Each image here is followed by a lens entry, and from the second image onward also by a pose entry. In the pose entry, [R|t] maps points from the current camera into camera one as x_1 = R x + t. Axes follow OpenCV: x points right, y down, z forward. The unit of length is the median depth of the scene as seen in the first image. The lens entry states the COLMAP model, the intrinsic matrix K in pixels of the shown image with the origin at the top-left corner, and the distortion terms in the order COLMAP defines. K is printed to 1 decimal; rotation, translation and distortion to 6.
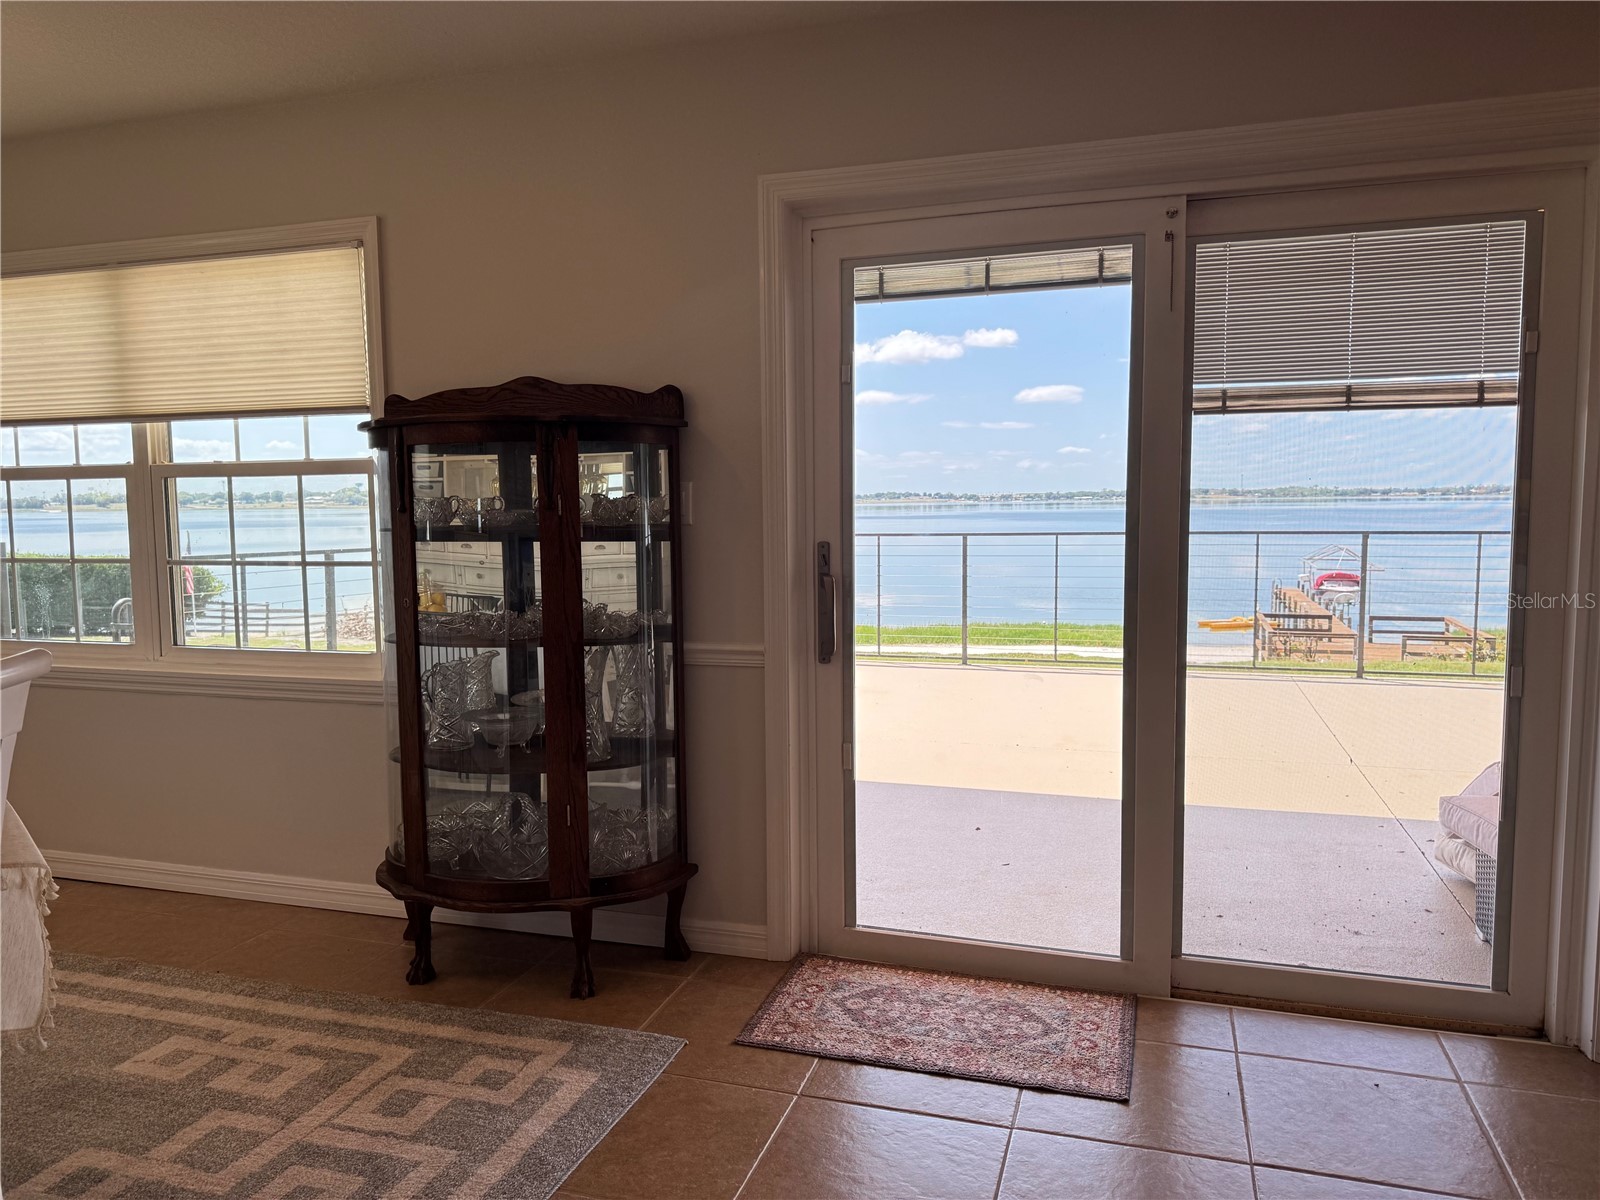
lens RADIAL K [[1132.5, 0, 791.1], [0, 1132.5, 598.8], [0, 0, 1]] dist [0.065527, -0.074587]
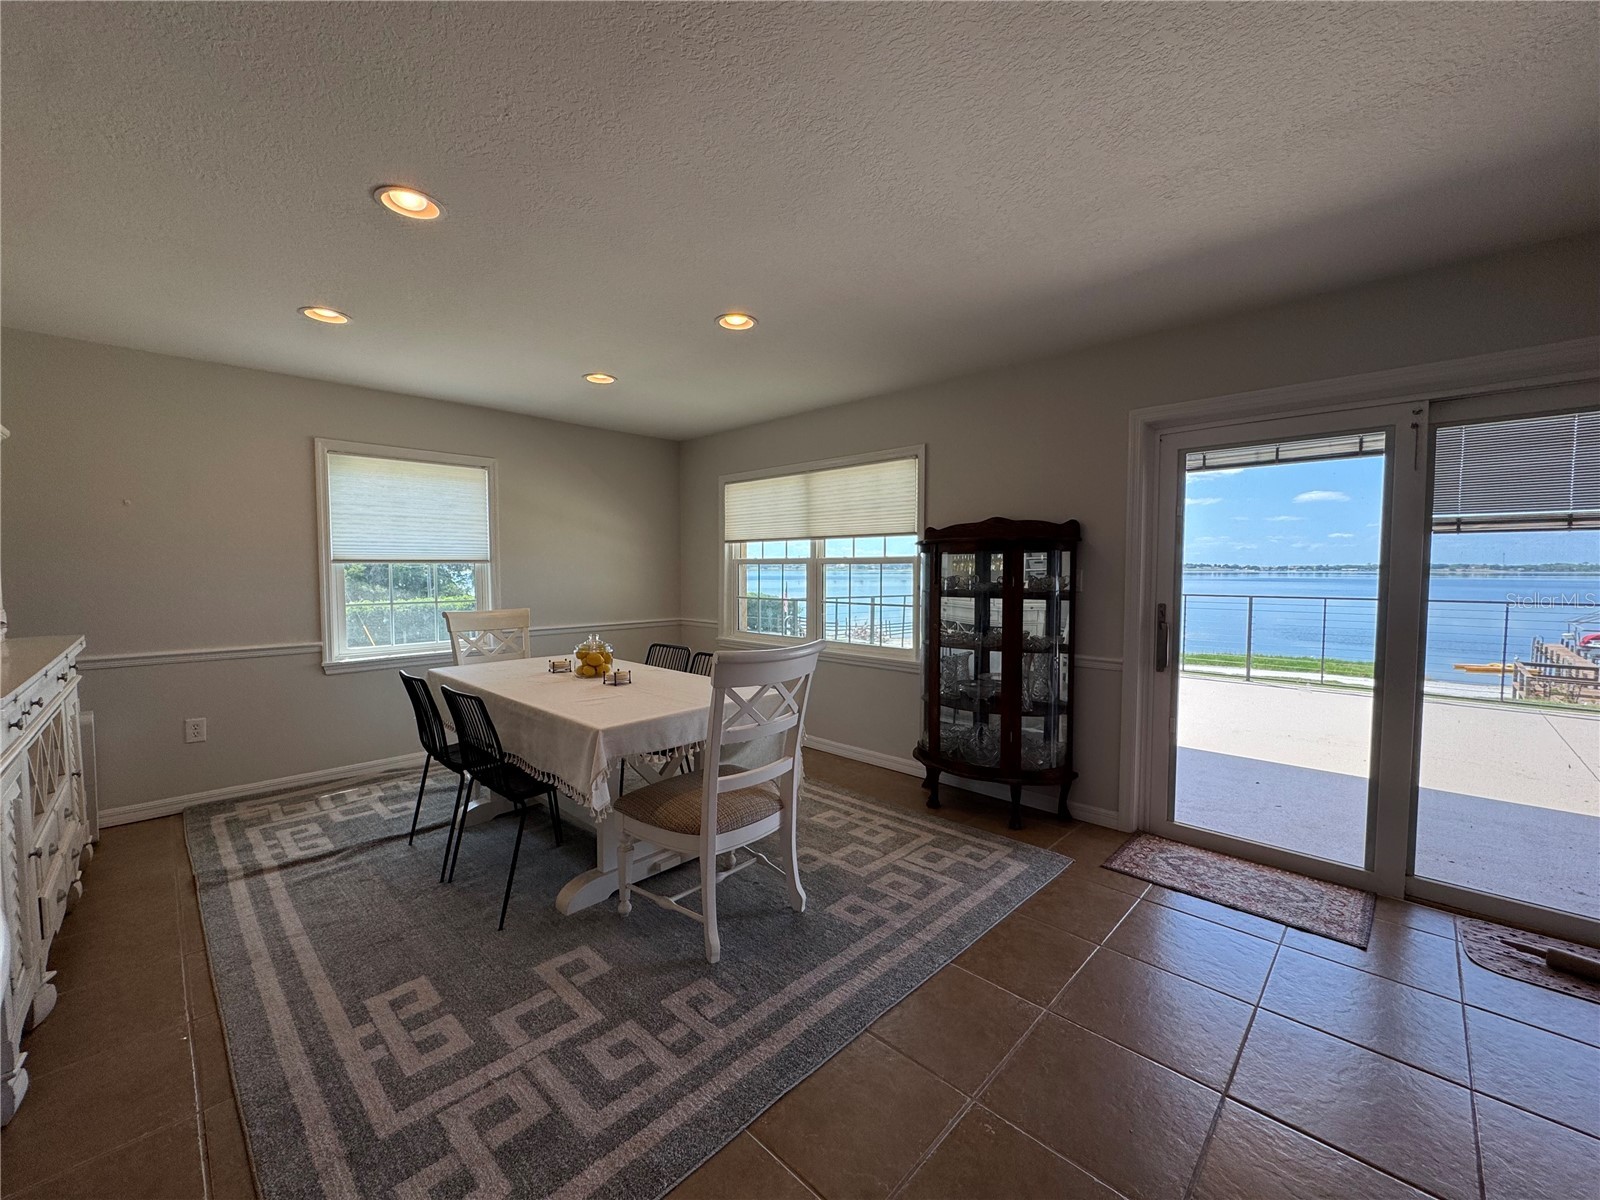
lens RADIAL K [[638.9, 0, 797.6], [0, 638.9, 599.1], [0, 0, 1]] dist [0.000873, -0.000133]
pose [[0.895394, 0.032815, -0.444063, -0.040246], [-0.048784, 0.998507, -0.024579, -0.005100], [0.442594, 0.043671, 0.895658, -0.178108]]
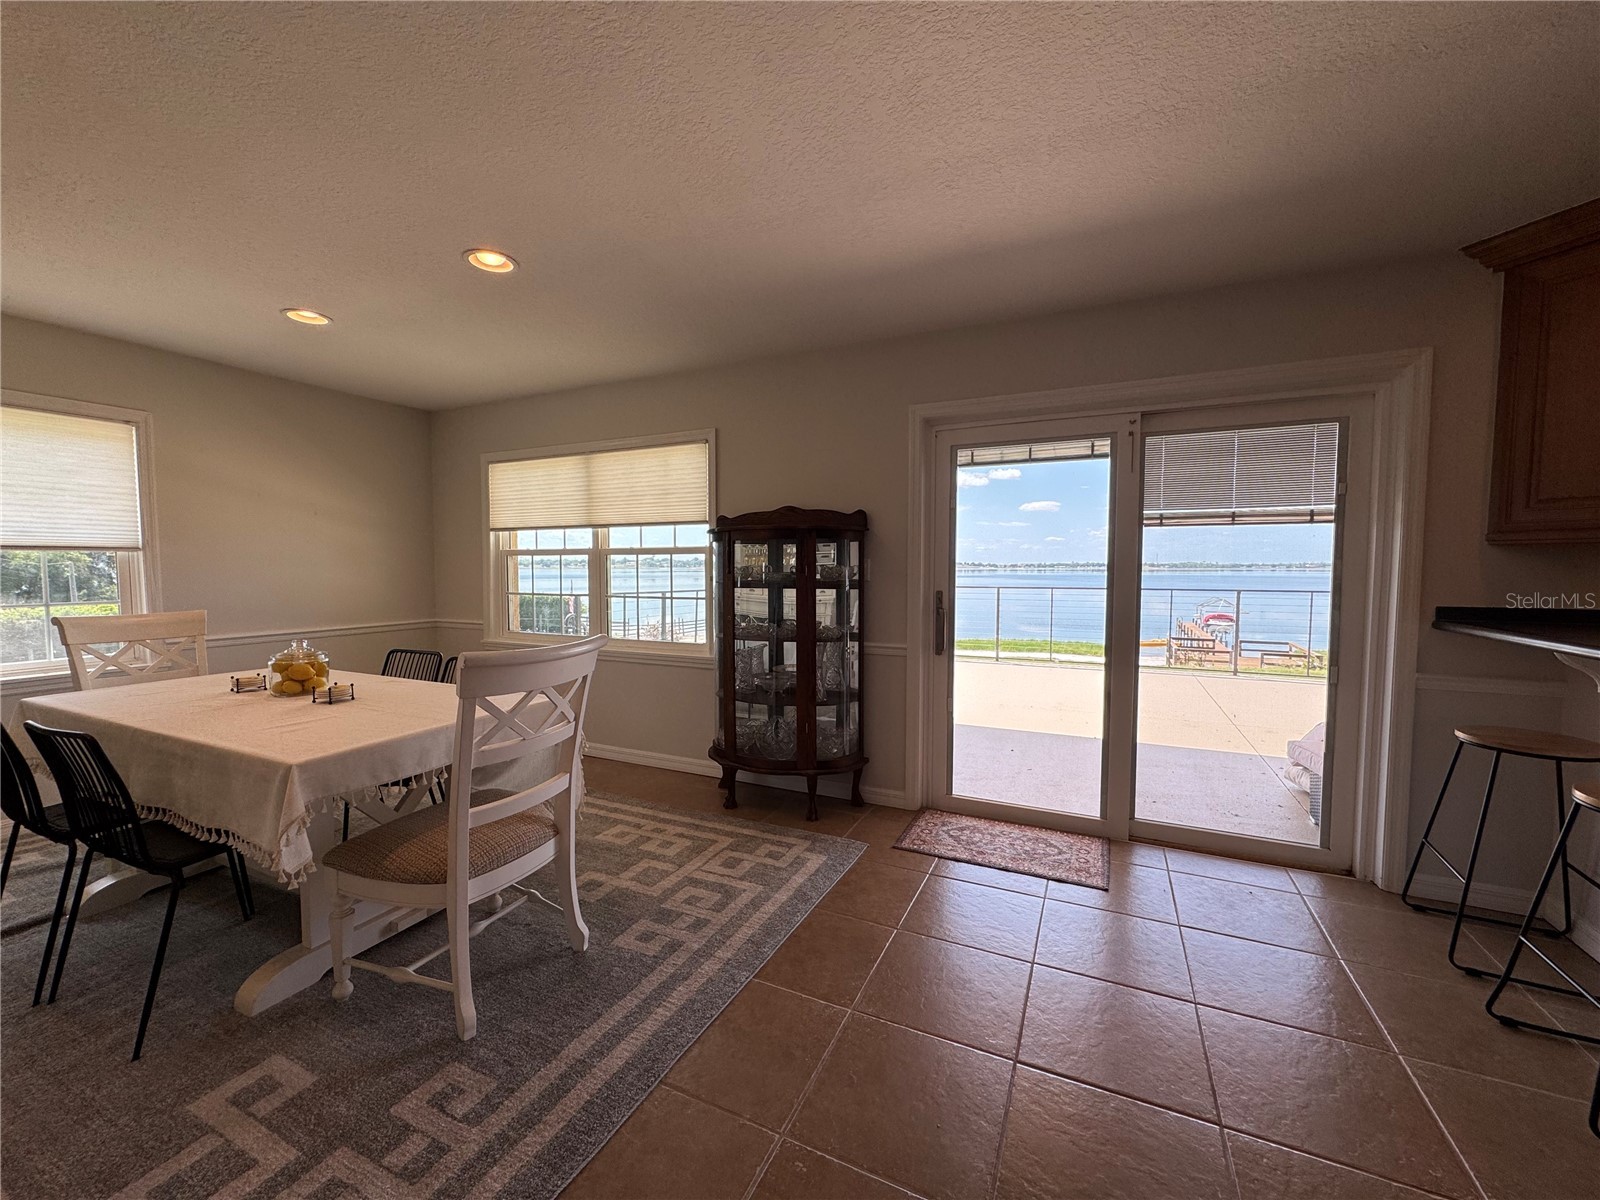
lens RADIAL K [[638.9, 0, 797.5], [0, 638.9, 599.3], [0, 0, 1]] dist [0.000873, -0.000133]
pose [[0.990345, 0.017623, -0.137499, -0.061817], [-0.022290, 0.999224, -0.032482, 0.003837], [0.136820, 0.035233, 0.989969, -0.105154]]
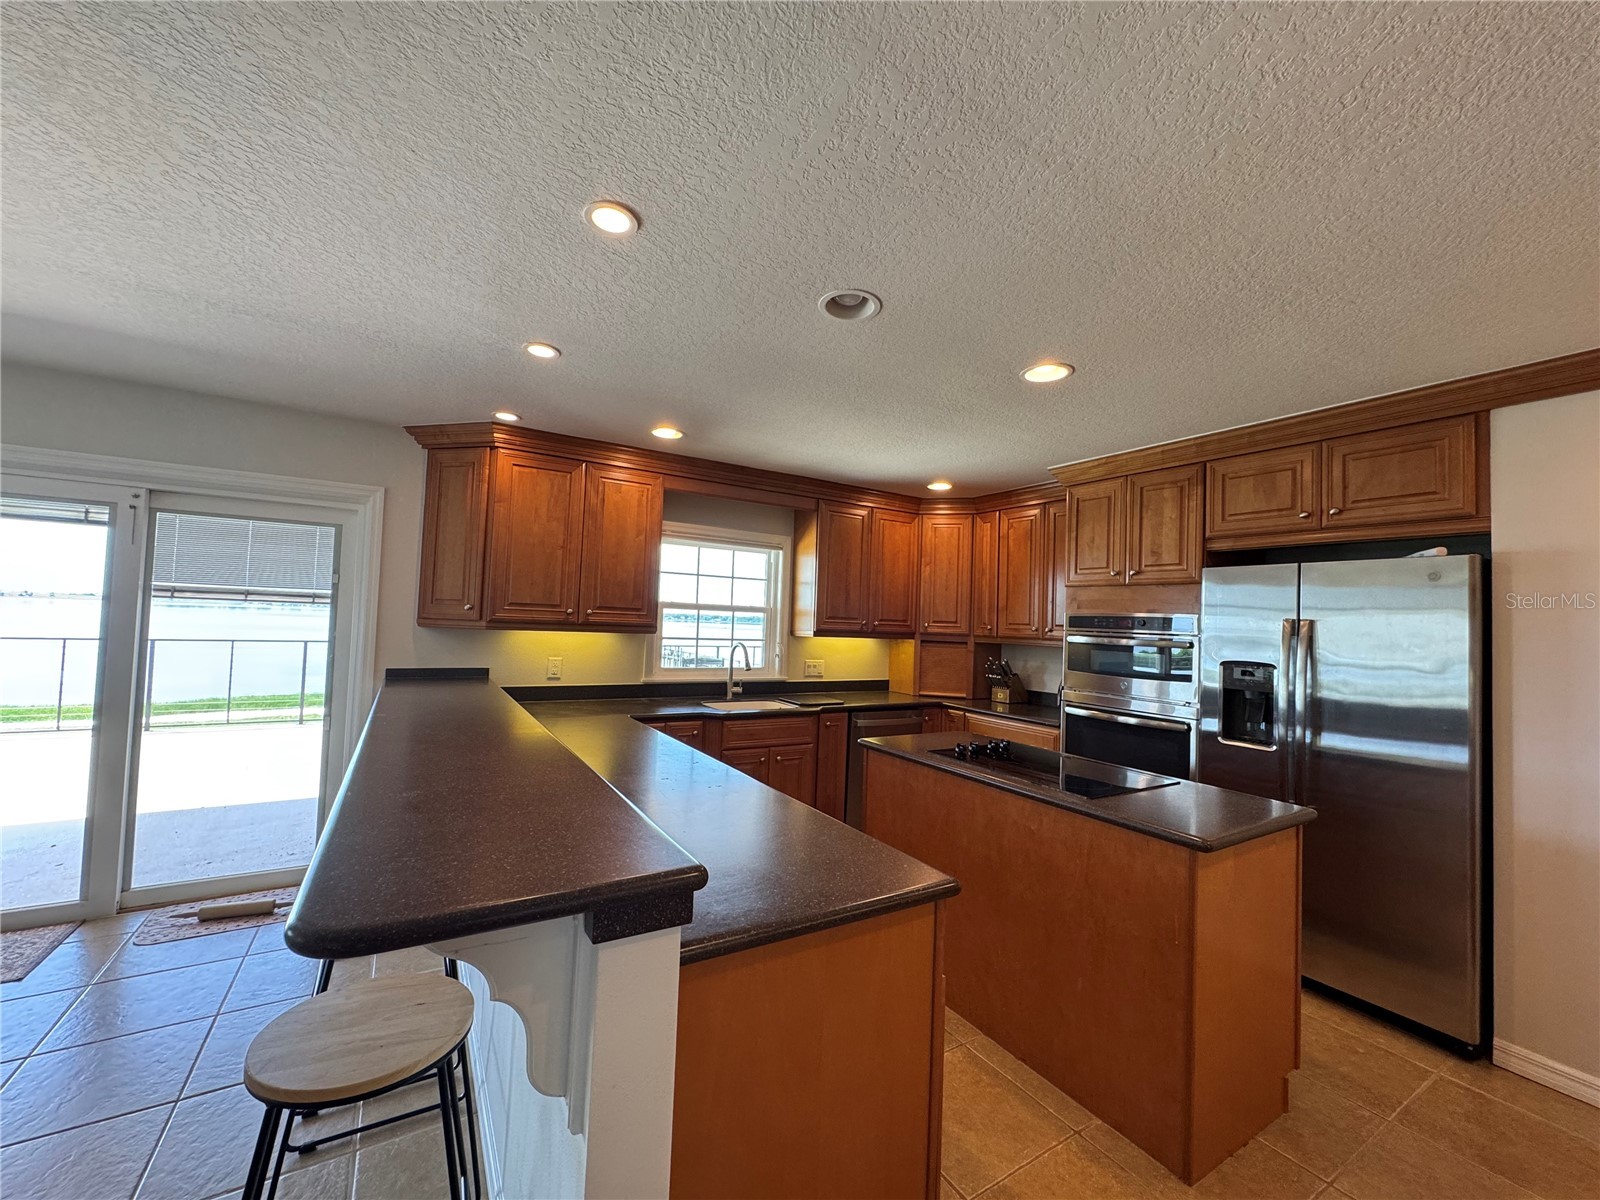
lens RADIAL K [[638.9, 0, 795.3], [0, 638.9, 601.0], [0, 0, 1]] dist [0.000873, -0.000133]
pose [[0.659633, 0.058273, 0.749325, 0.249361], [0.022976, 0.994960, -0.097601, -0.023522], [-0.751237, 0.081597, 0.654970, -0.509956]]
